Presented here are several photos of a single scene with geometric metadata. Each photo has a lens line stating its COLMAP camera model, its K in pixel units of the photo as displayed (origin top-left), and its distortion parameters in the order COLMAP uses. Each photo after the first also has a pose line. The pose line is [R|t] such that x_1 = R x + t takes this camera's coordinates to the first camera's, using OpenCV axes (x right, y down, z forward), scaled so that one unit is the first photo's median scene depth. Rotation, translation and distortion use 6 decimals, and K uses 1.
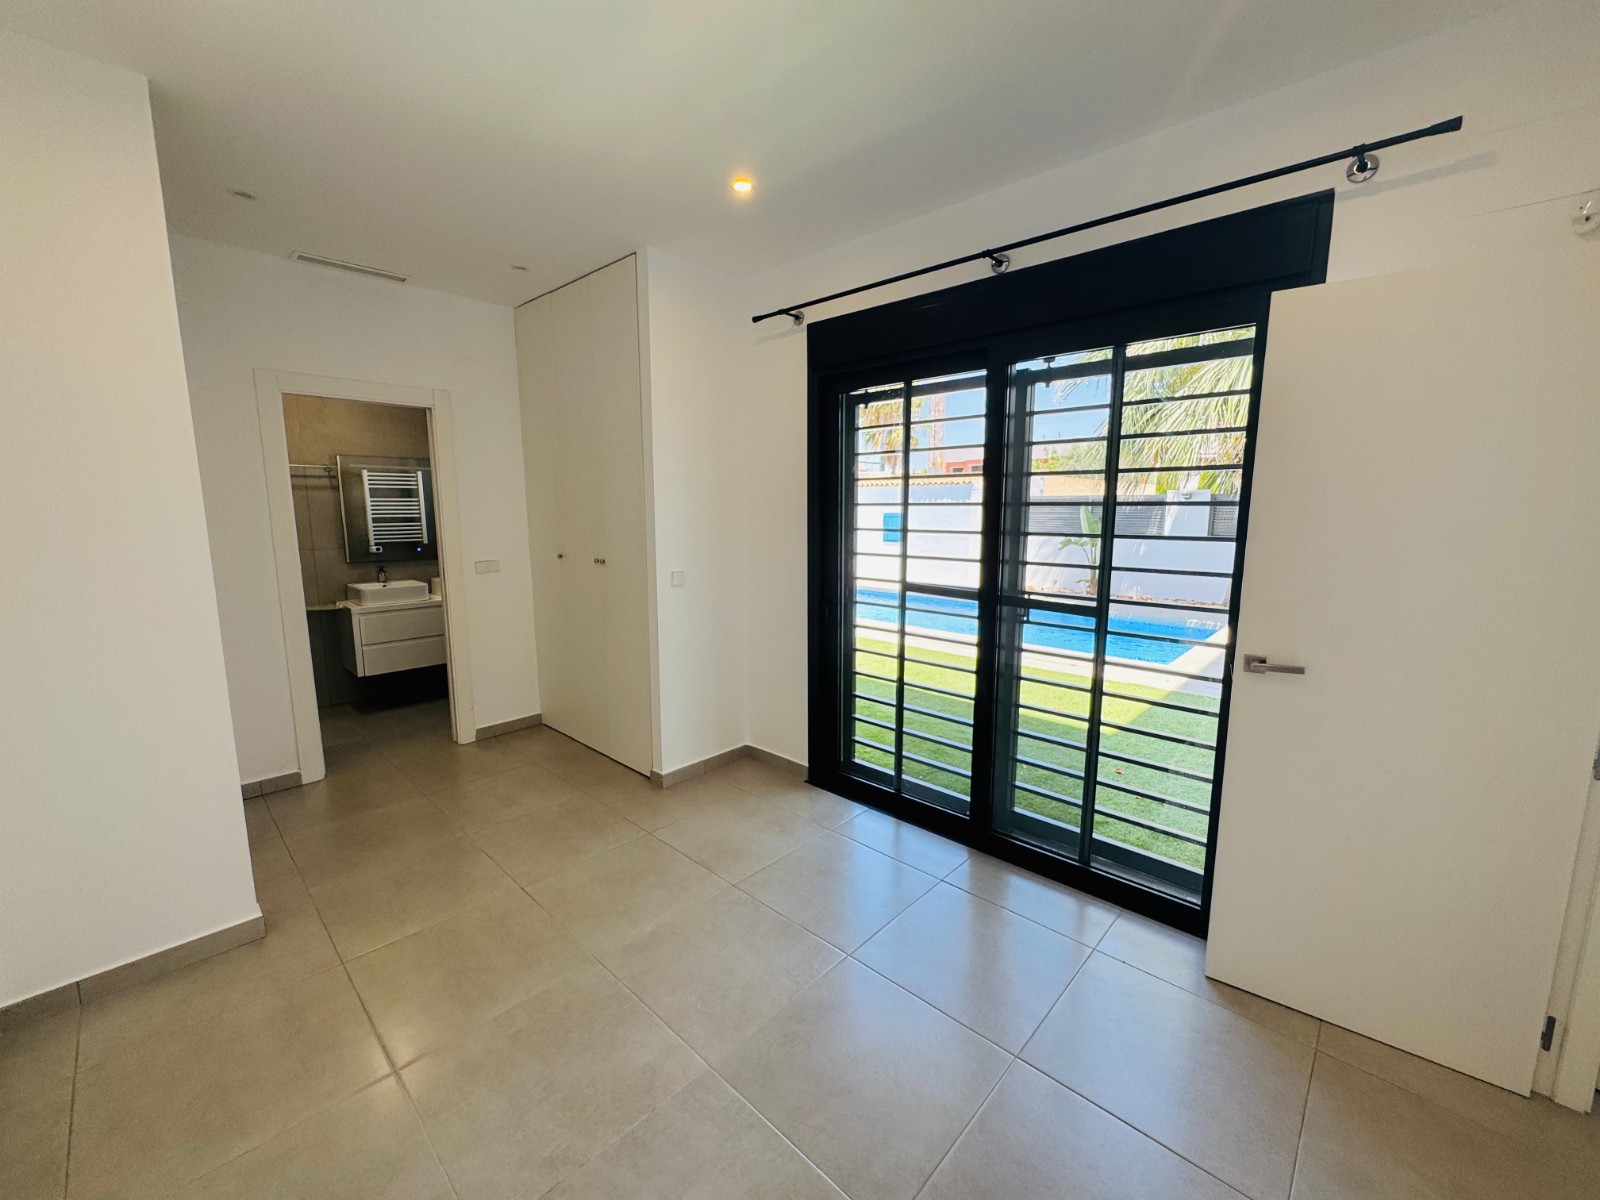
lens RADIAL K [[644.5, 0, 797.4], [0, 644.5, 599.2], [0, 0, 1]] dist [-0.001998, 0.000688]
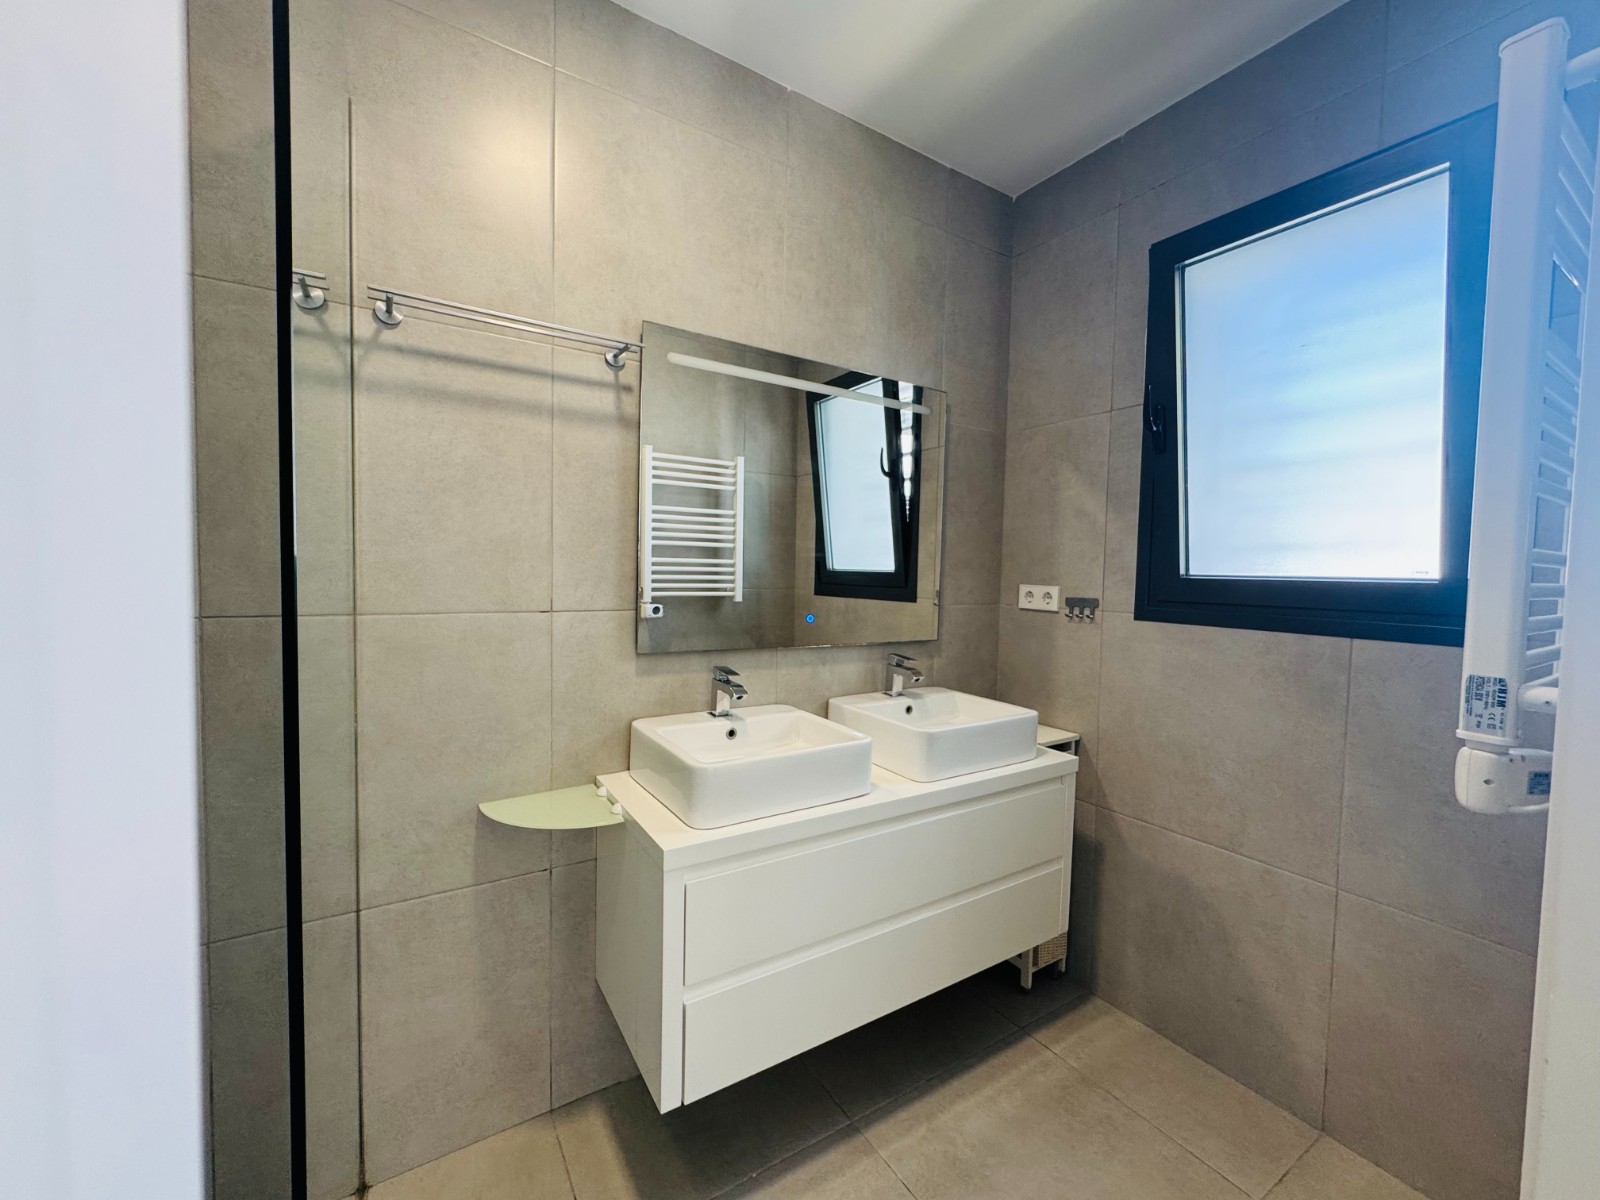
lens RADIAL K [[644.5, 0, 801.0], [0, 644.5, 601.6], [0, 0, 1]] dist [-0.001998, 0.000688]
pose [[0.970071, 0.031596, -0.240756, -0.432842], [-0.054476, 0.994543, -0.088977, -0.047581], [0.236630, 0.099430, 0.966499, 0.562233]]
